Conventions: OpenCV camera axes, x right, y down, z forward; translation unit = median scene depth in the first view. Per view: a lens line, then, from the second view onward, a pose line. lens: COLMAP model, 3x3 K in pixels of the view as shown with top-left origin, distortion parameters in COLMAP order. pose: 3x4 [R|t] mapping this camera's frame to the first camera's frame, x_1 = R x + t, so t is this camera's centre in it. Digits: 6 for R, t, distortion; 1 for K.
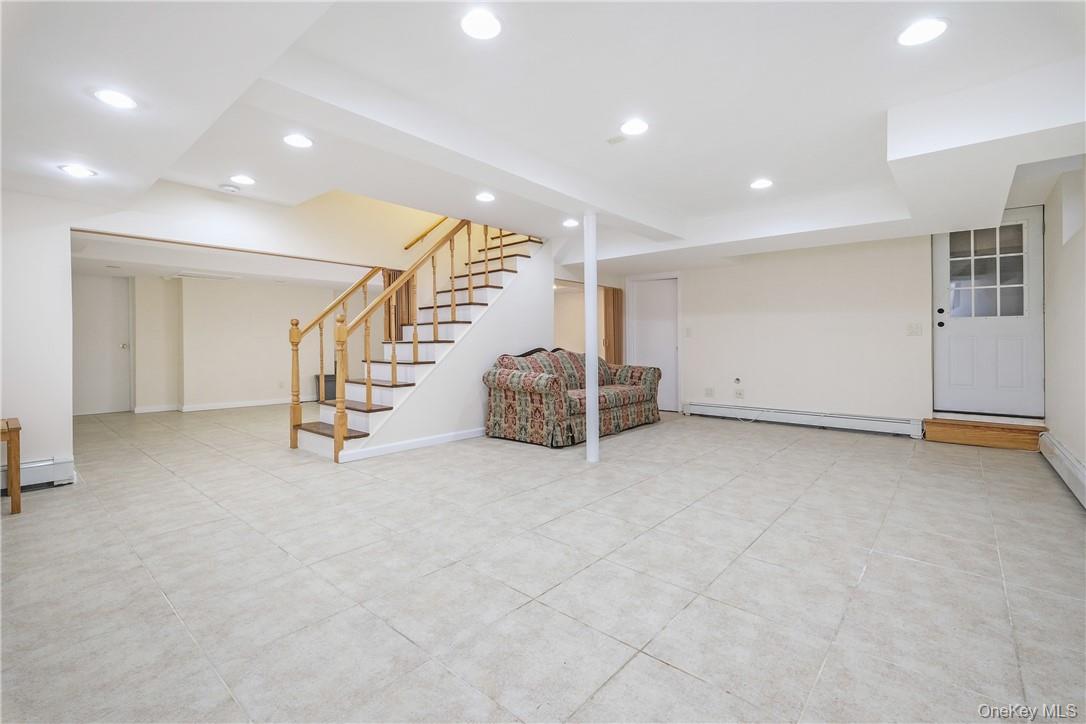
lens RADIAL K [[482.0, 0, 543.9], [0, 482.0, 359.1], [0, 0, 1]] dist [-0.001826, -0.000303]
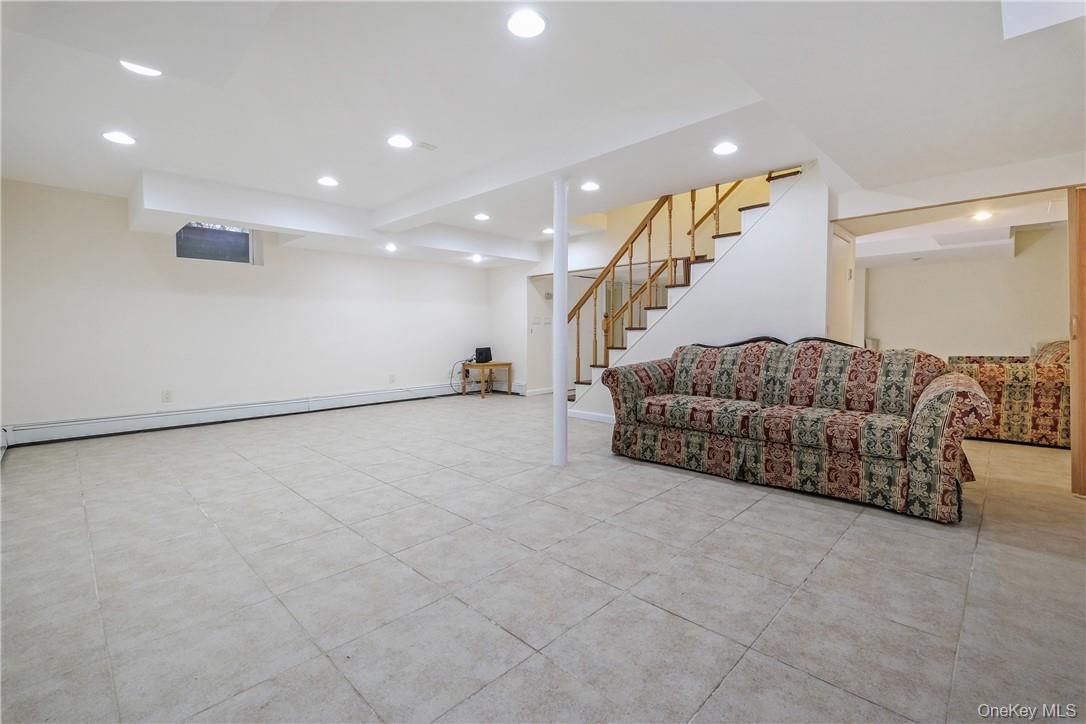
lens RADIAL K [[482.0, 0, 543.9], [0, 482.0, 359.1], [0, 0, 1]] dist [-0.001826, -0.000303]
pose [[-0.069103, 0.055308, -0.996075, 1.323000], [-0.031033, 0.997860, 0.057560, -0.040574], [0.997127, 0.034889, -0.067239, 1.412133]]
